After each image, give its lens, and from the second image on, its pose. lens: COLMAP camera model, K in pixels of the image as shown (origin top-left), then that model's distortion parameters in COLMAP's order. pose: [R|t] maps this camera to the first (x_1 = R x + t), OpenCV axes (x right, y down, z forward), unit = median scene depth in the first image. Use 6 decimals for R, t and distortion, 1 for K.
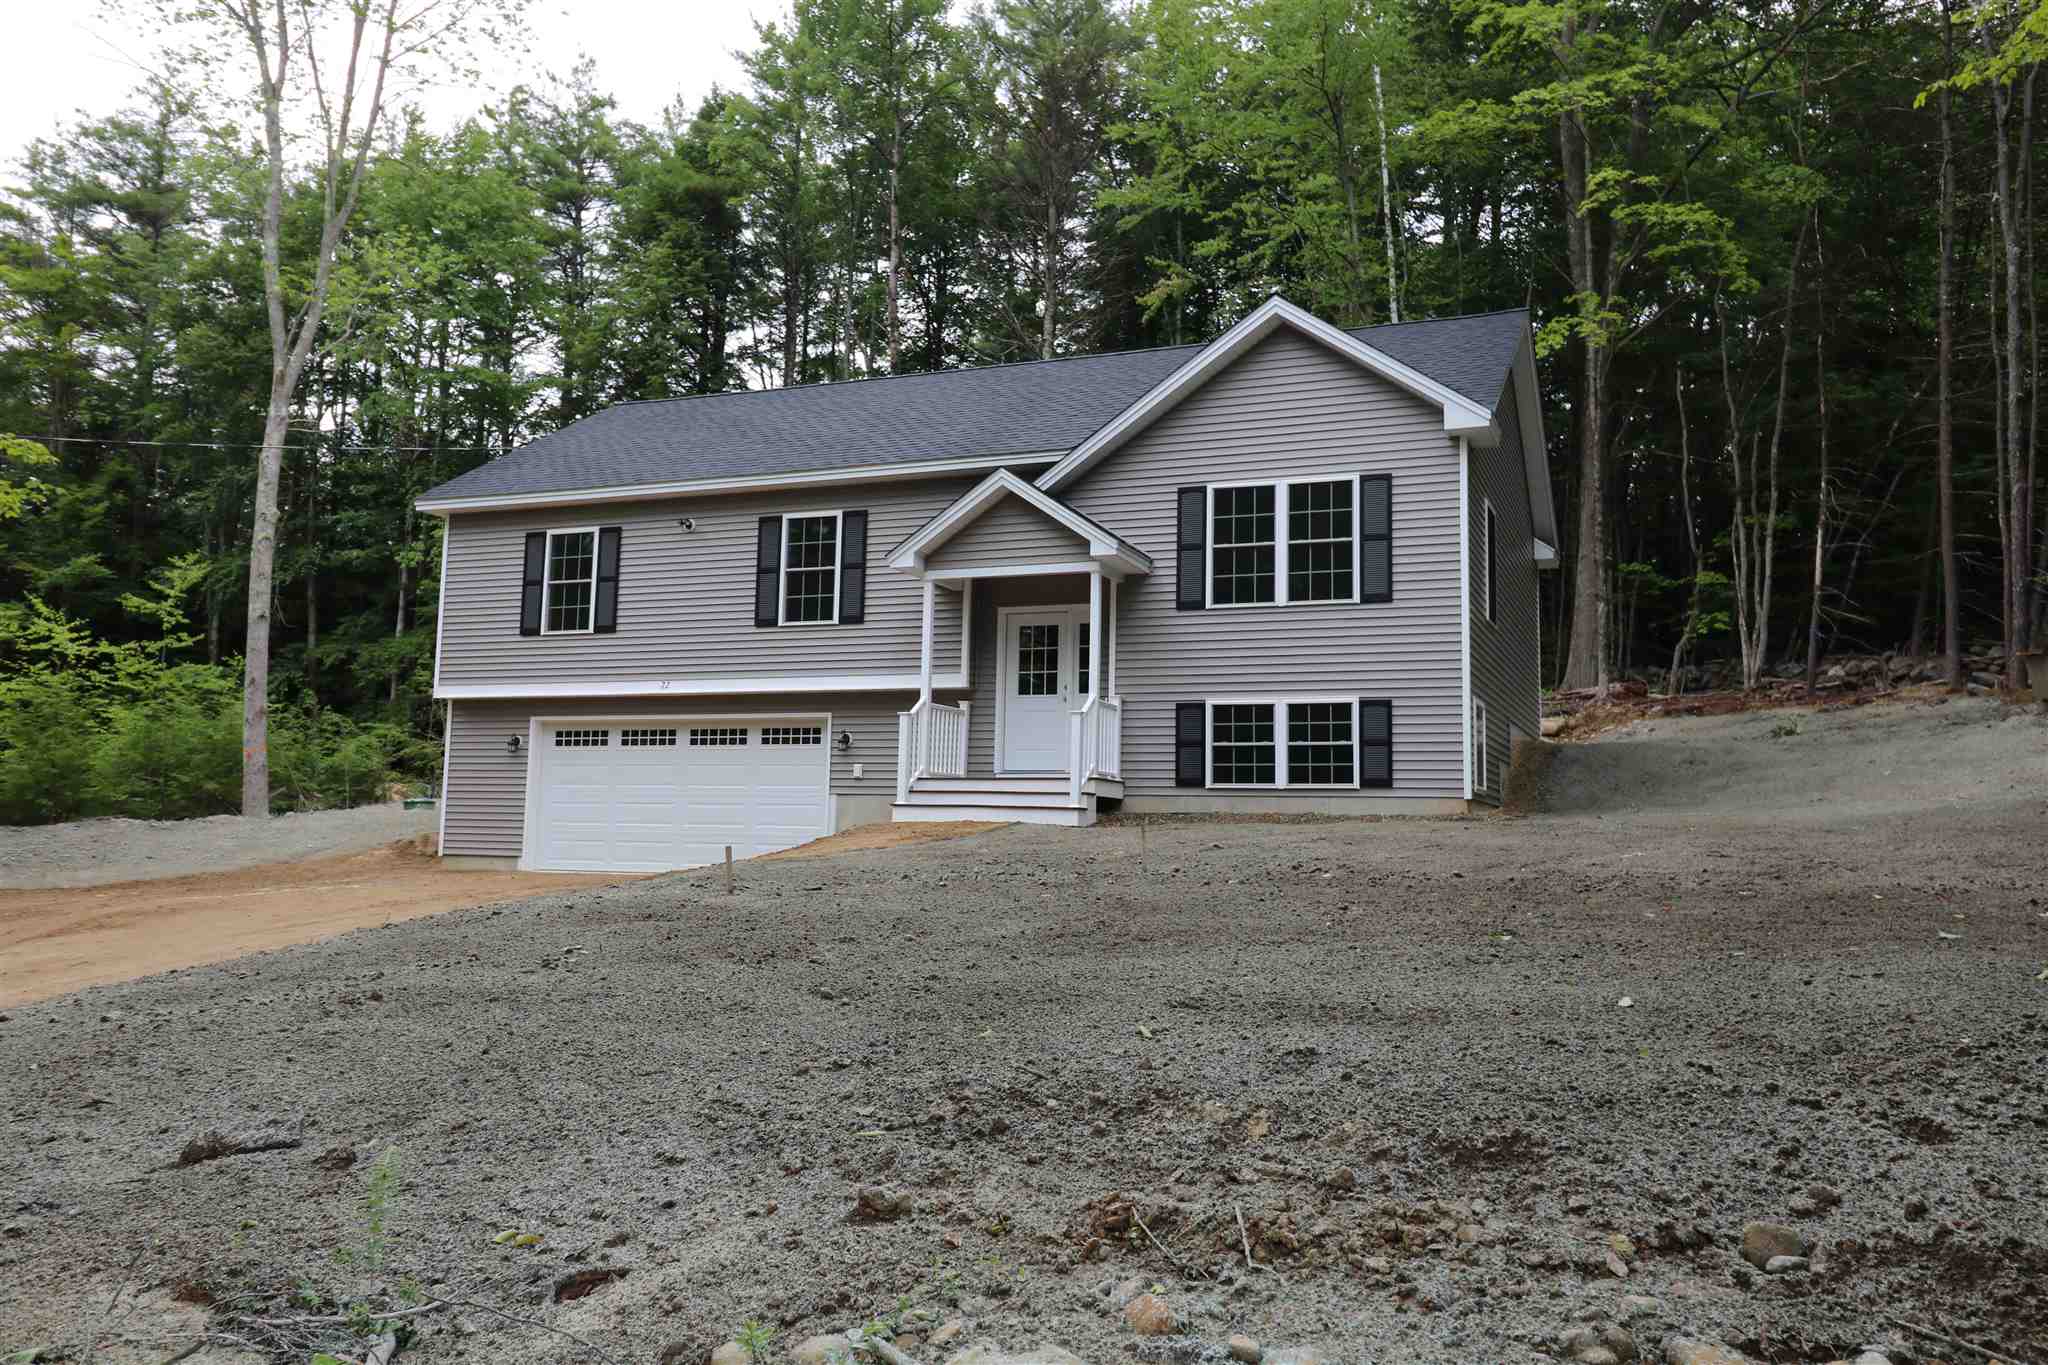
lens RADIAL K [[1613.3, 0, 1024.8], [0, 1613.3, 677.7], [0, 0, 1]] dist [0.012463, 0.001046]
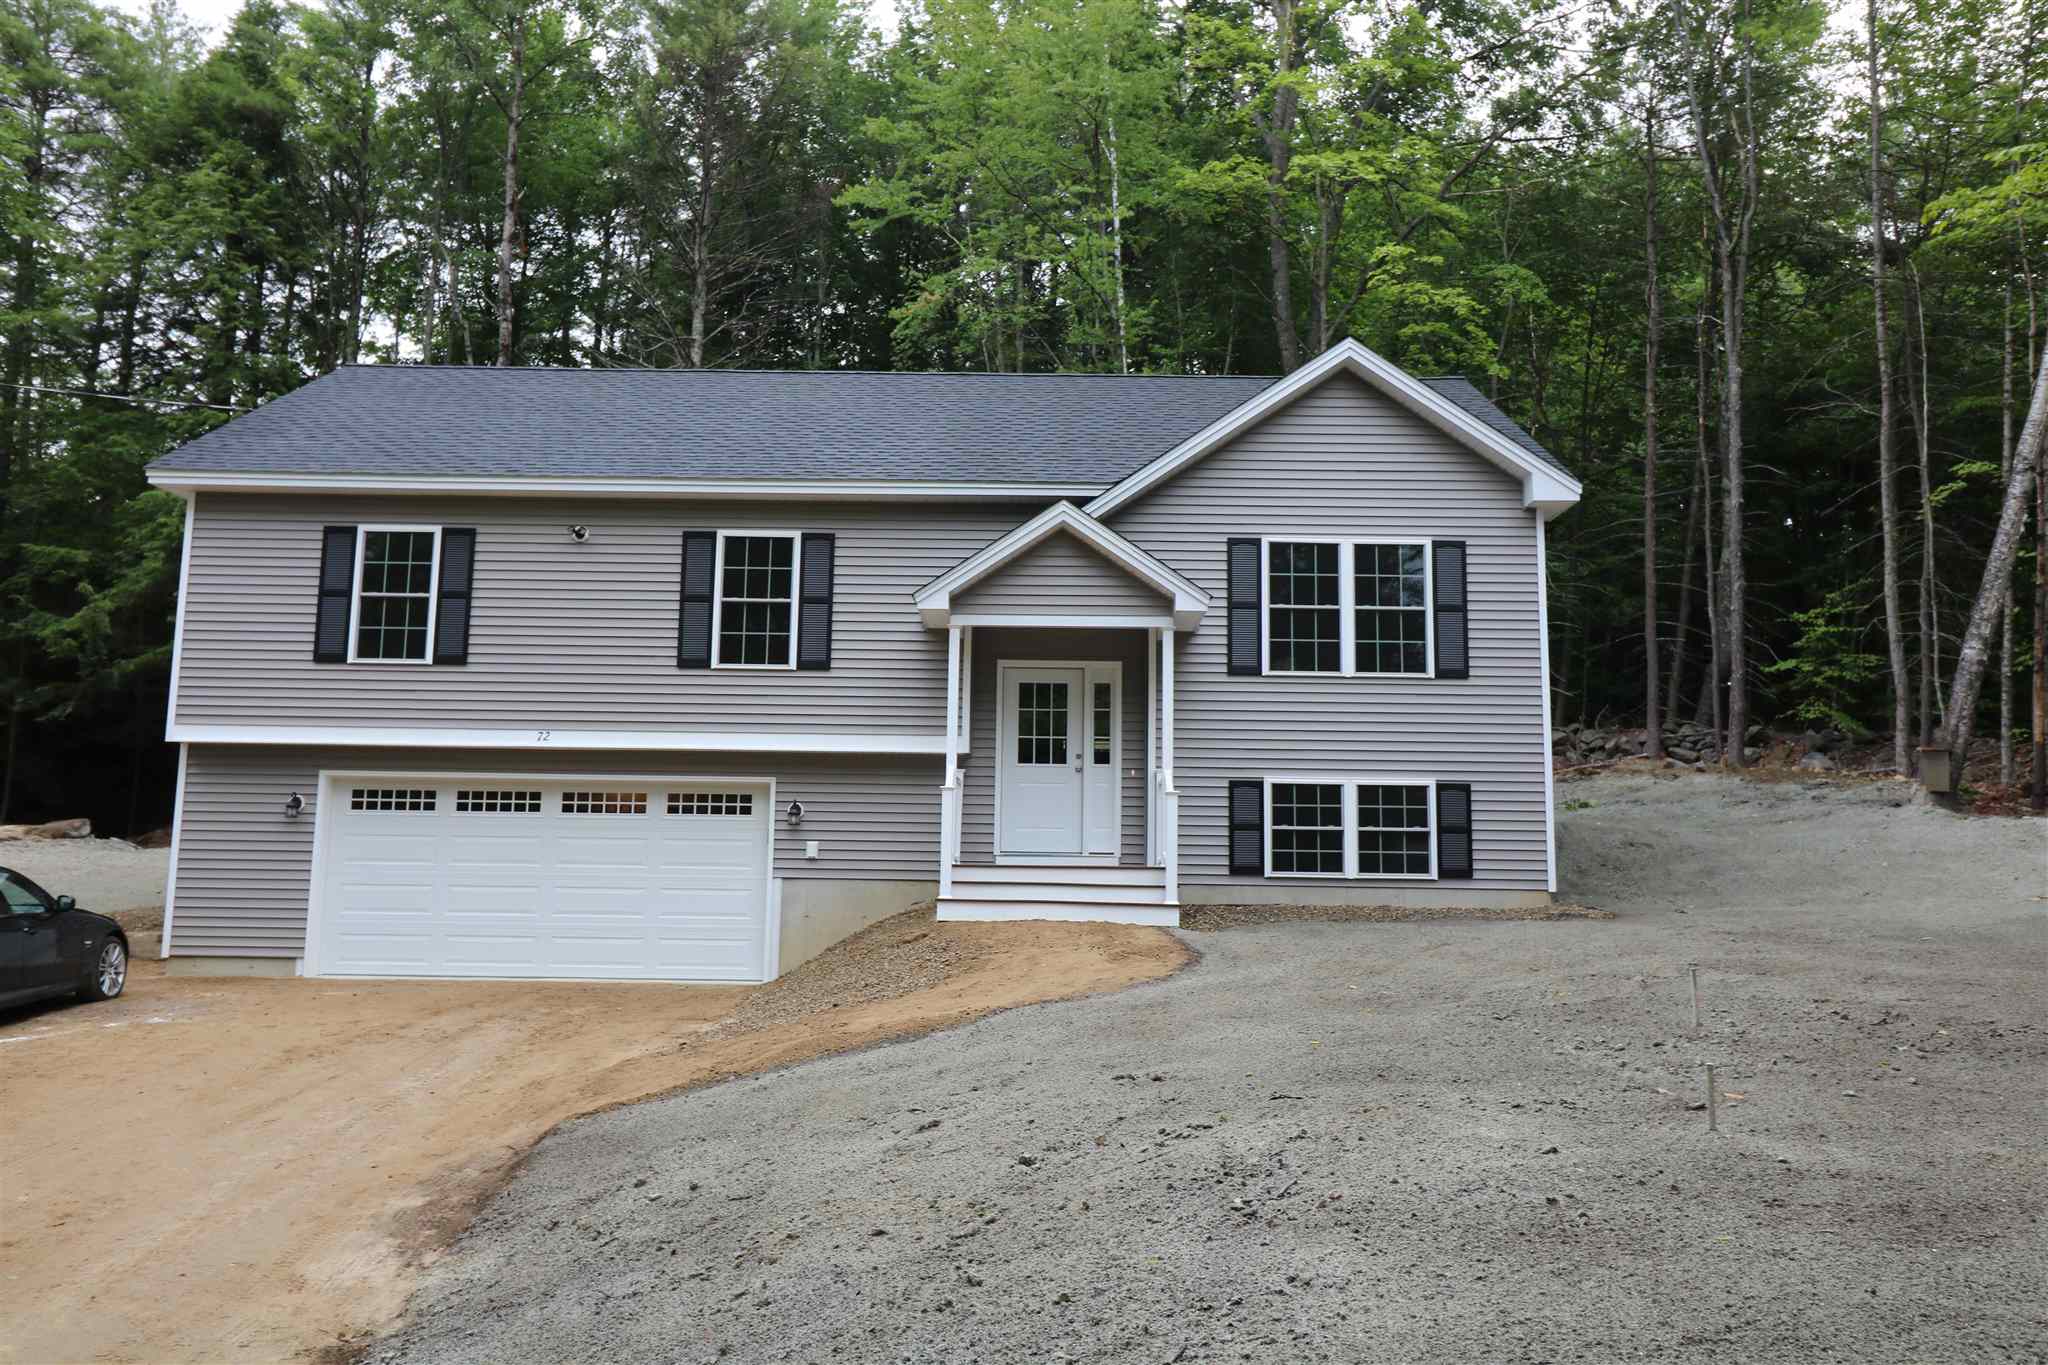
lens RADIAL K [[1613.3, 0, 1024.8], [0, 1613.3, 677.7], [0, 0, 1]] dist [0.012463, 0.001046]
pose [[0.927796, 0.041170, 0.370808, -0.340653], [-0.035631, 0.999128, -0.021778, -0.017135], [-0.371382, 0.006993, 0.928454, 0.216446]]
